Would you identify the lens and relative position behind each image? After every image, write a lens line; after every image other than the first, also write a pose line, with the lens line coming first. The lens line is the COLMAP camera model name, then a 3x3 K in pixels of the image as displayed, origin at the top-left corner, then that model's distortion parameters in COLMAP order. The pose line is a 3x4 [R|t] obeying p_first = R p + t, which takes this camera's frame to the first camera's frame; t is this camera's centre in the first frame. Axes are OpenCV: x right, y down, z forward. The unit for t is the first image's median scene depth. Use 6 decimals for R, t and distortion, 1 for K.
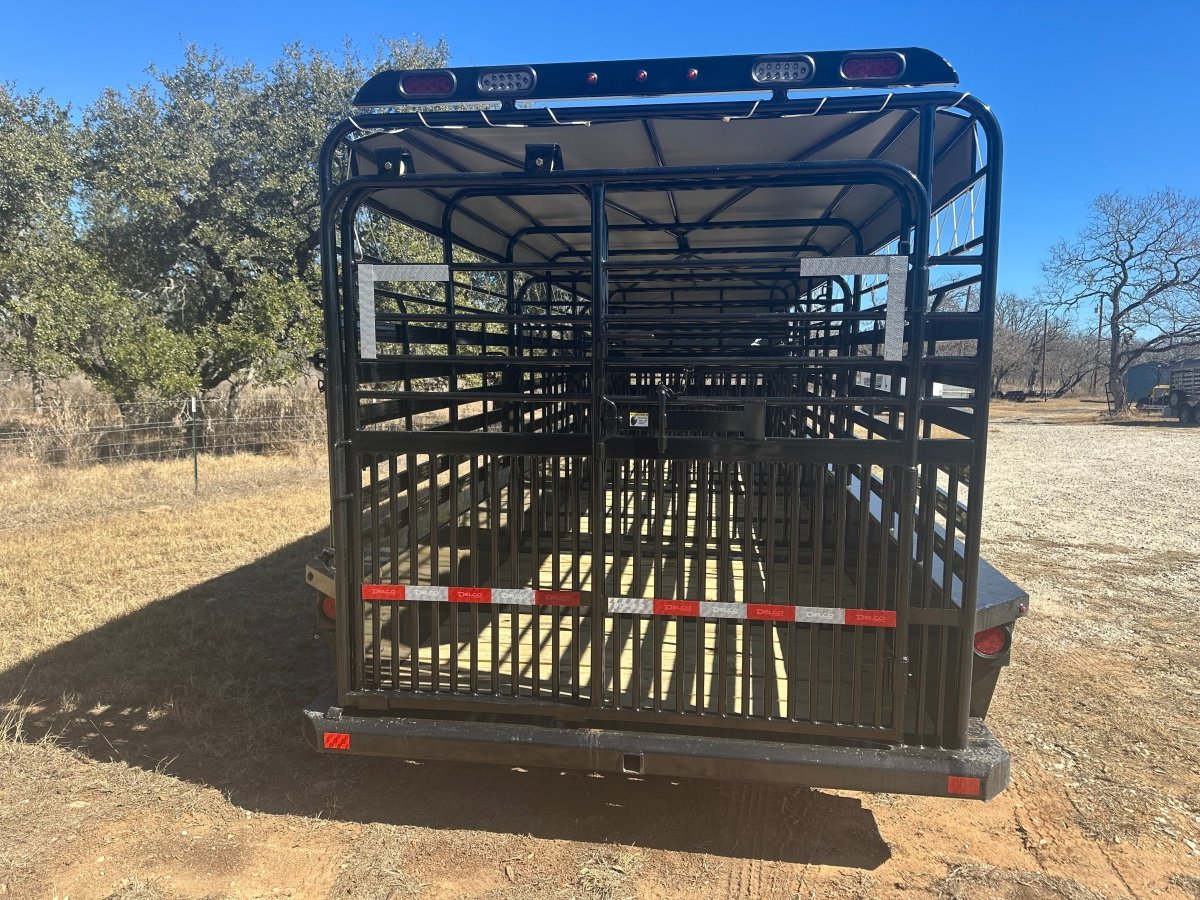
lens RADIAL K [[845.6, 0, 599.7], [0, 845.6, 438.2], [0, 0, 1]] dist [0.039532, -0.050926]
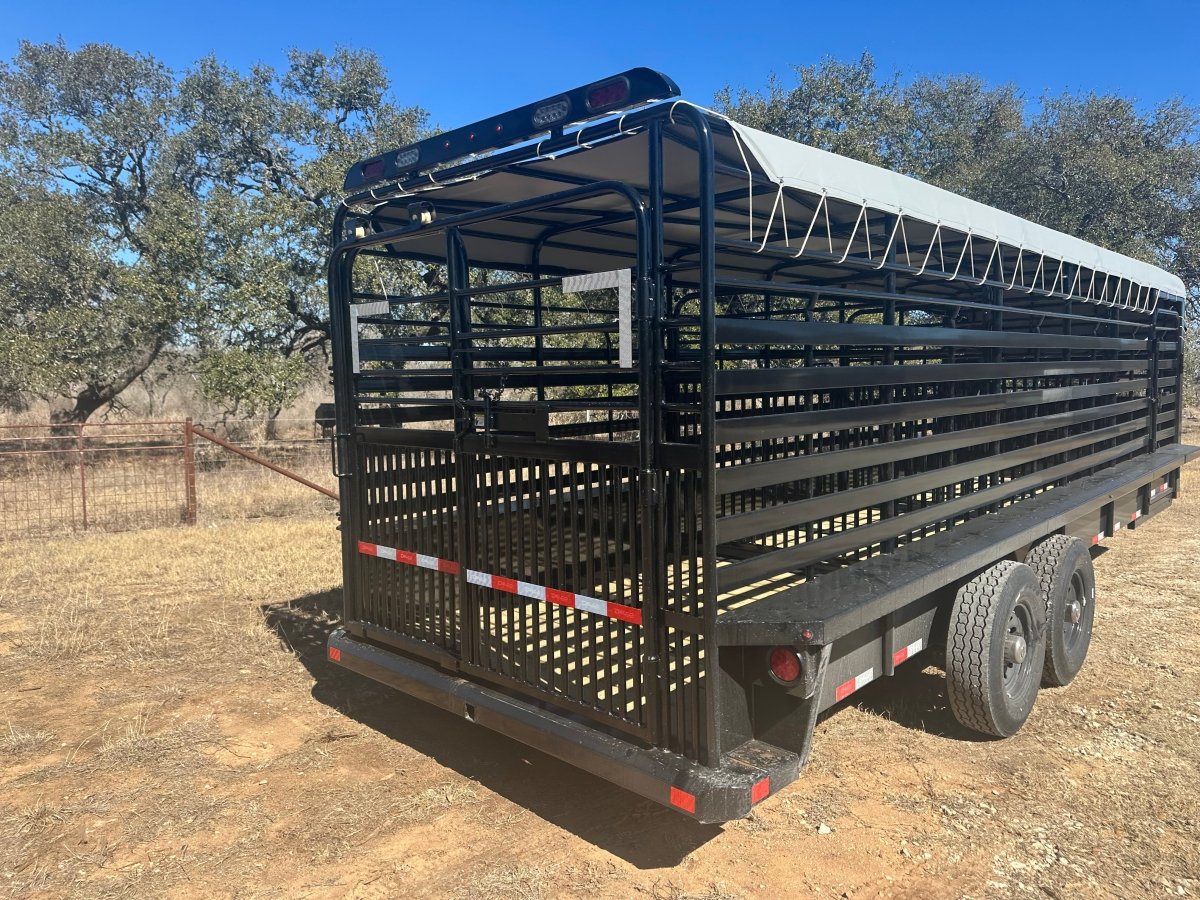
lens RADIAL K [[842.0, 0, 598.4], [0, 842.0, 439.3], [0, 0, 1]] dist [0.052176, -0.058228]
pose [[0.818482, 0.029534, -0.573773, 0.473782], [-0.038837, 0.999238, -0.003967, 0.000488], [0.573218, 0.025530, 0.819005, 0.070762]]
